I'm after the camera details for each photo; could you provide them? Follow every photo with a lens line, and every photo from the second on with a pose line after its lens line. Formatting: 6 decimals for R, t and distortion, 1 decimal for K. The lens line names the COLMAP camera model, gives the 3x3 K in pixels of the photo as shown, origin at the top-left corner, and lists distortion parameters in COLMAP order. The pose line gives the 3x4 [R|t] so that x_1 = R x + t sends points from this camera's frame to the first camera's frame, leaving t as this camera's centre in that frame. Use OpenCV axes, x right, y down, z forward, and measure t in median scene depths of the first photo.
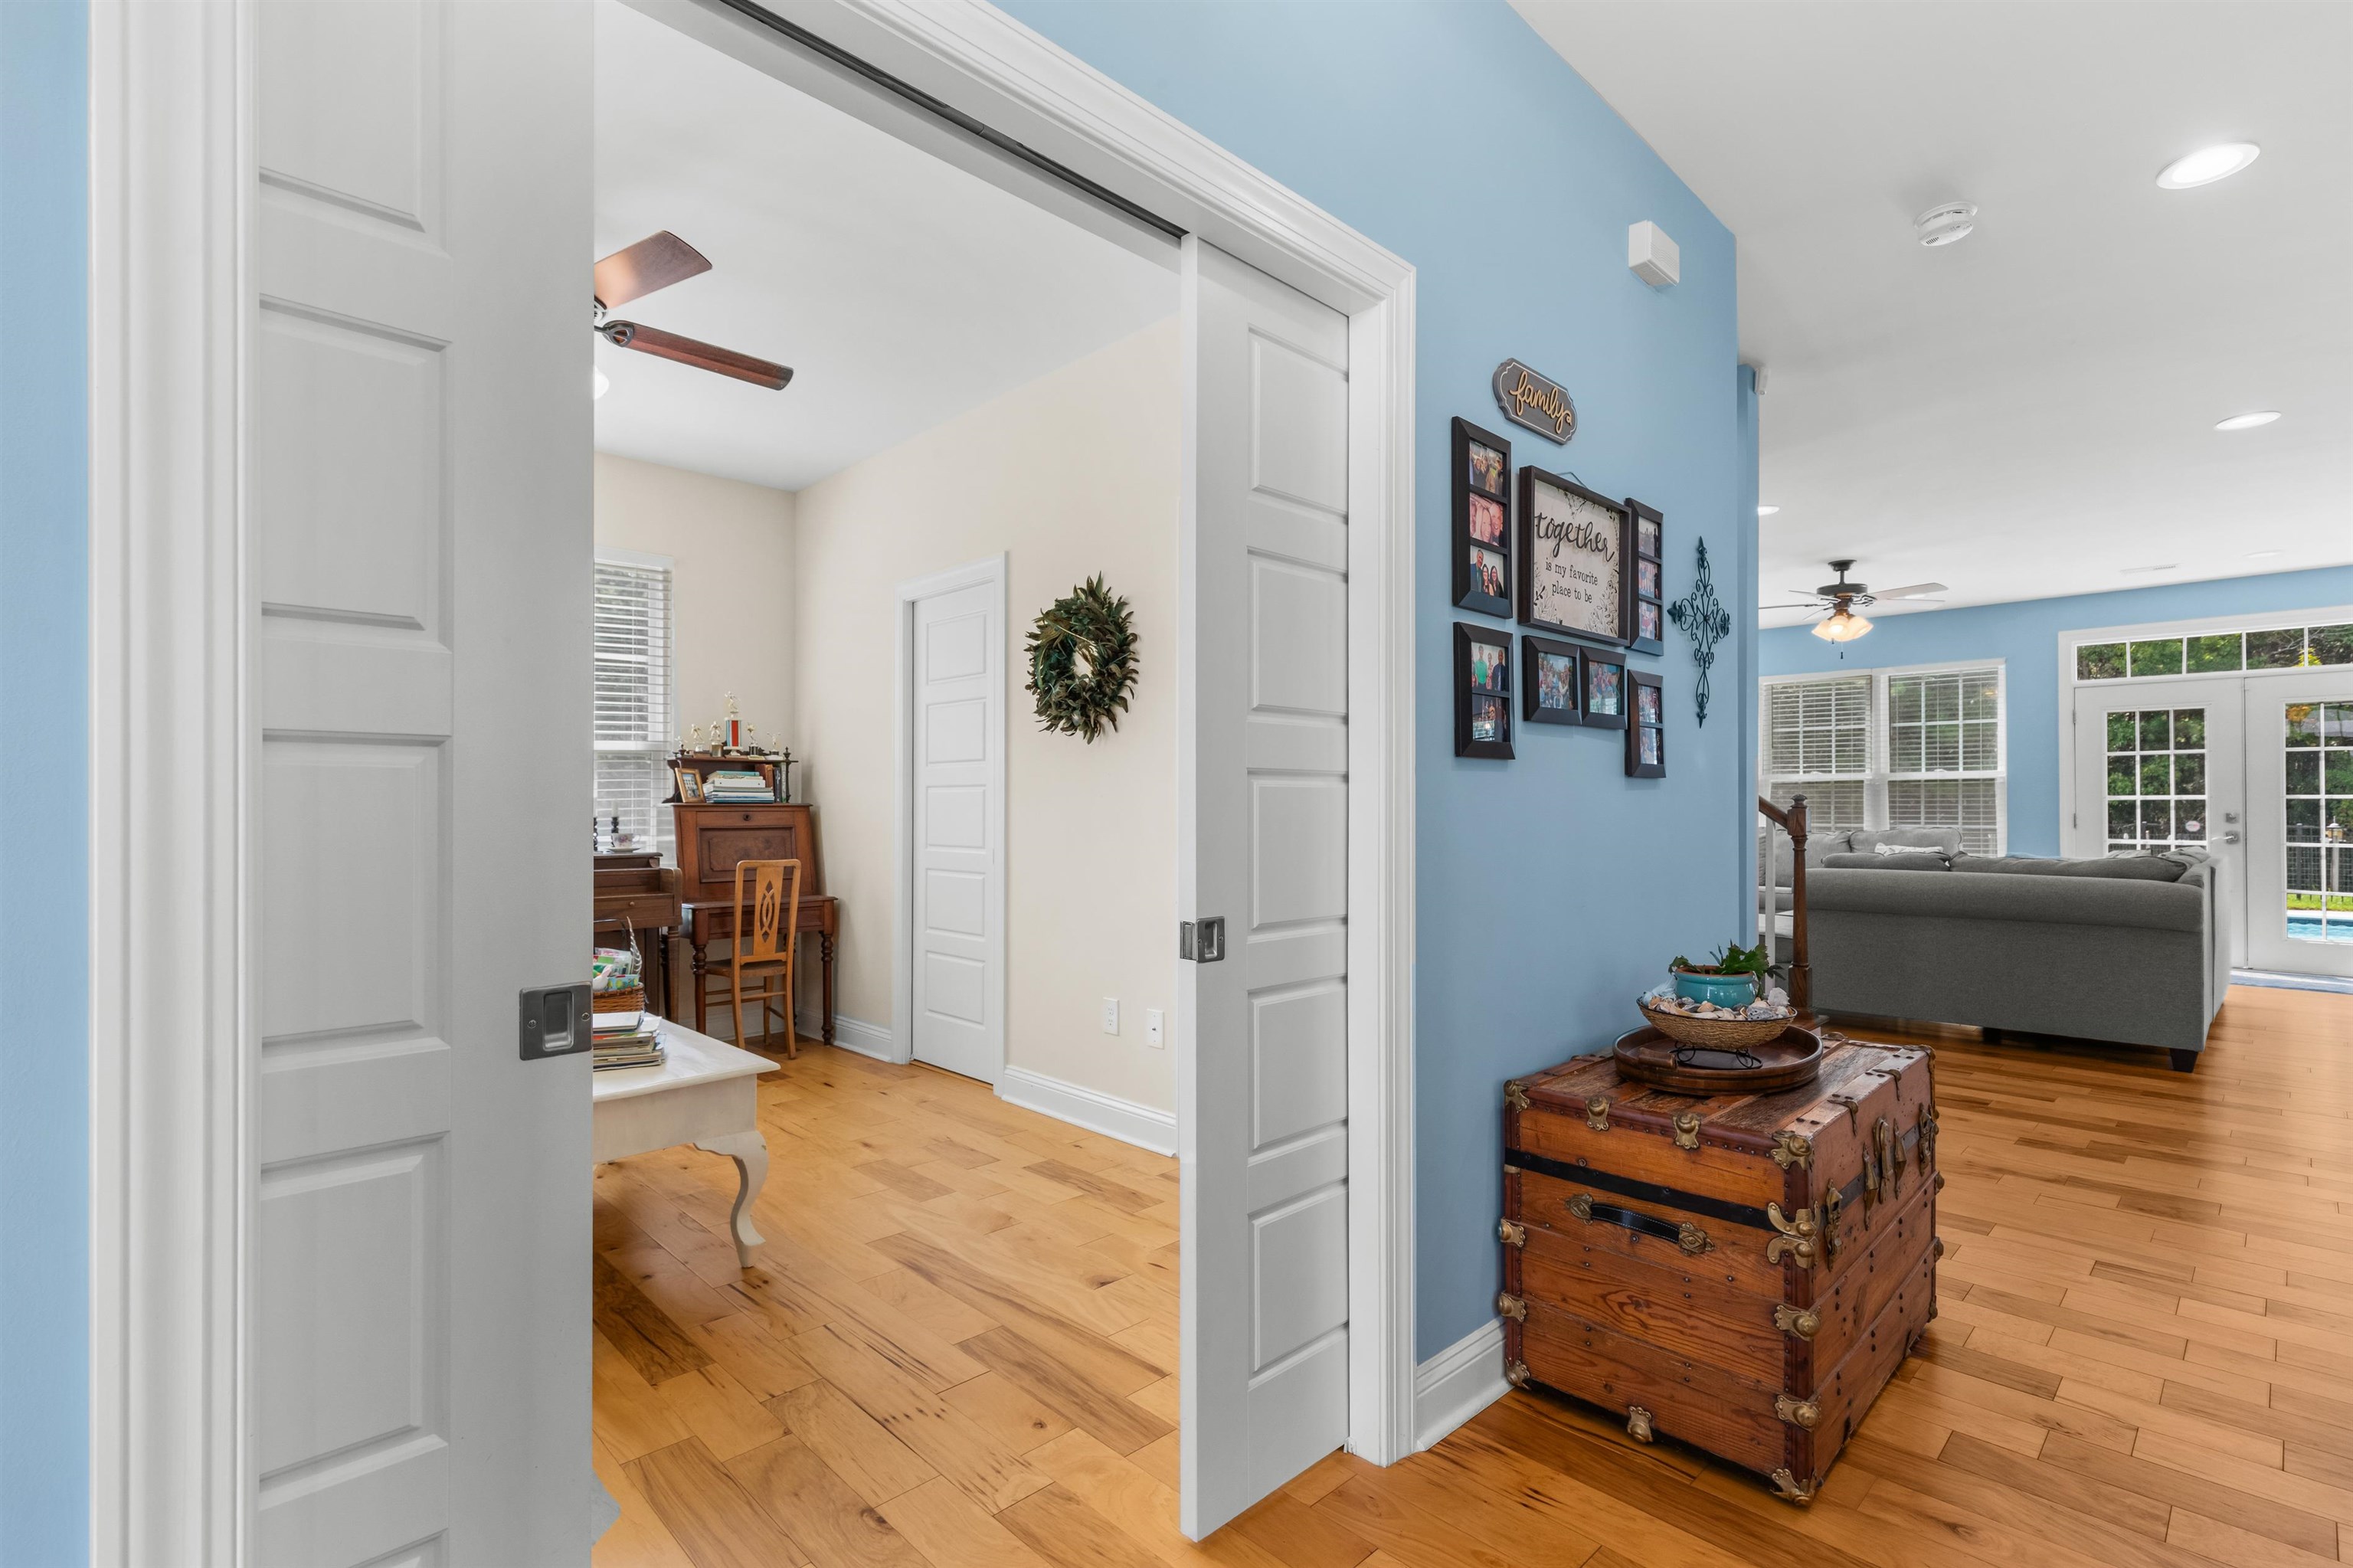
lens RADIAL K [[1065.8, 0, 1172.4], [0, 1065.8, 791.1], [0, 0, 1]] dist [0.002102, -0.000624]
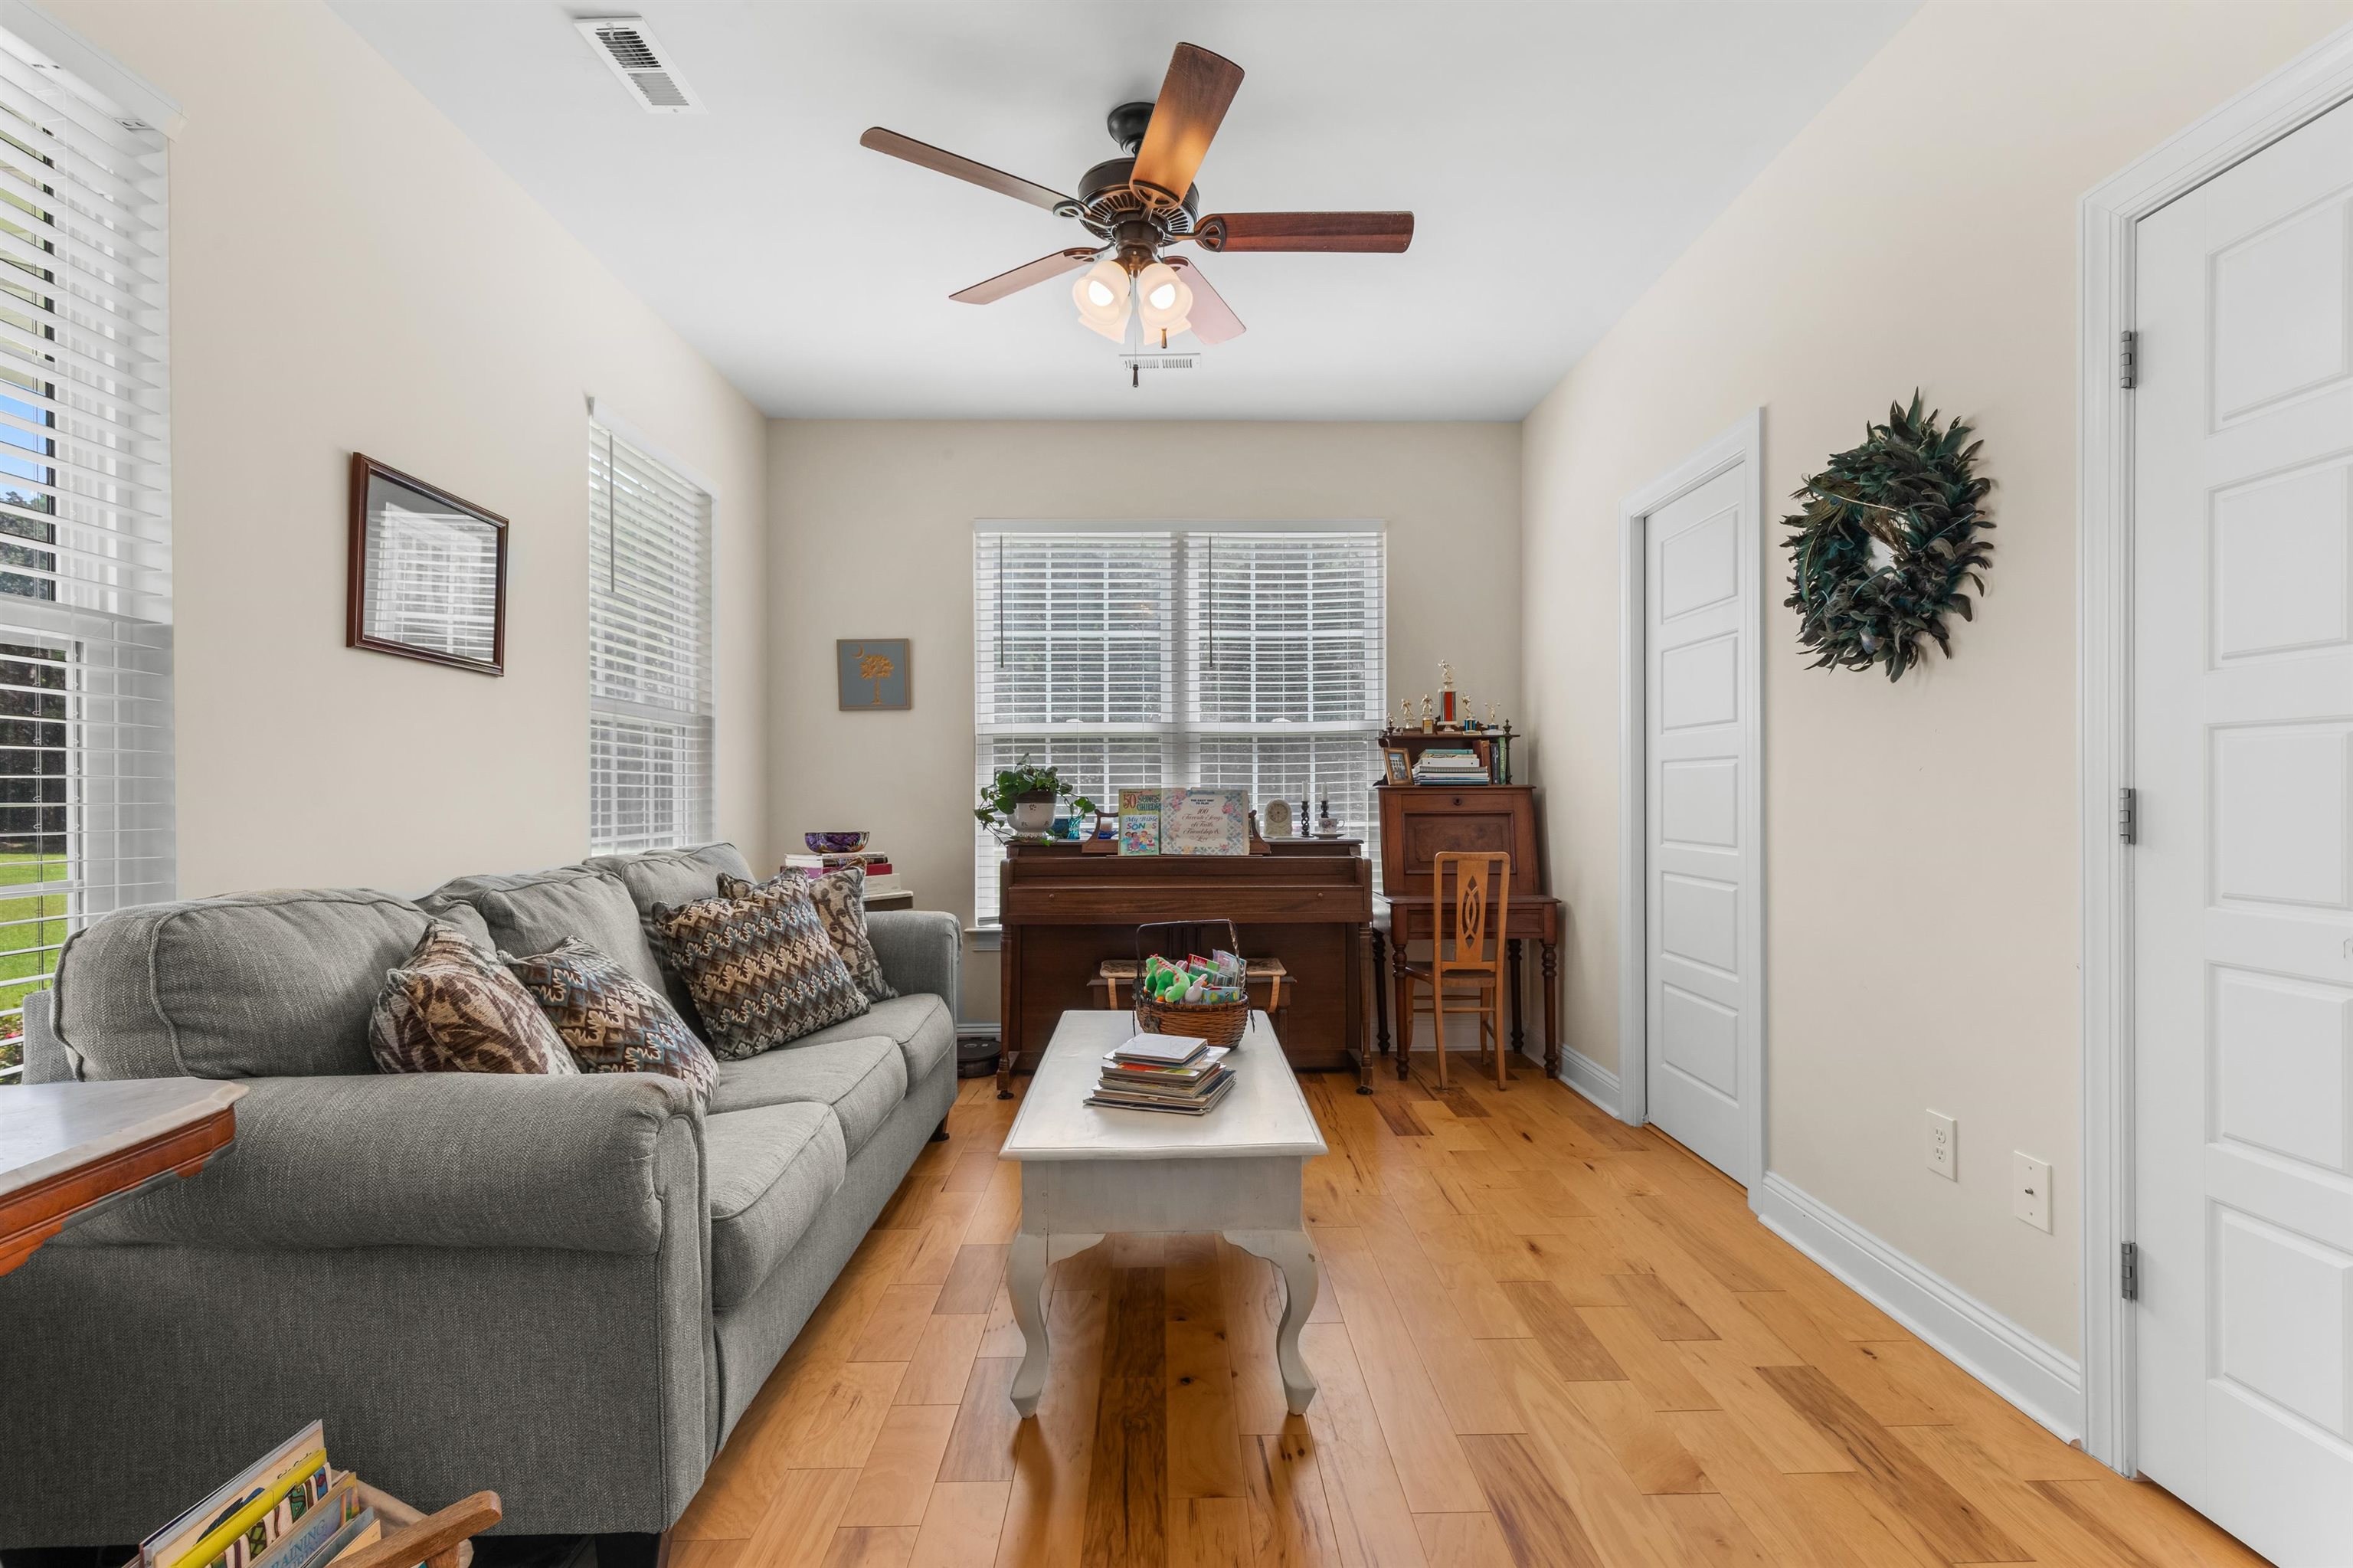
lens RADIAL K [[1065.8, 0, 1172.4], [0, 1065.8, 791.1], [0, 0, 1]] dist [0.002102, -0.000624]
pose [[0.735943, -0.002584, -0.677038, 0.027245], [0.013563, 0.999848, 0.010926, 0.004520], [0.676907, -0.017224, 0.735867, 0.272872]]
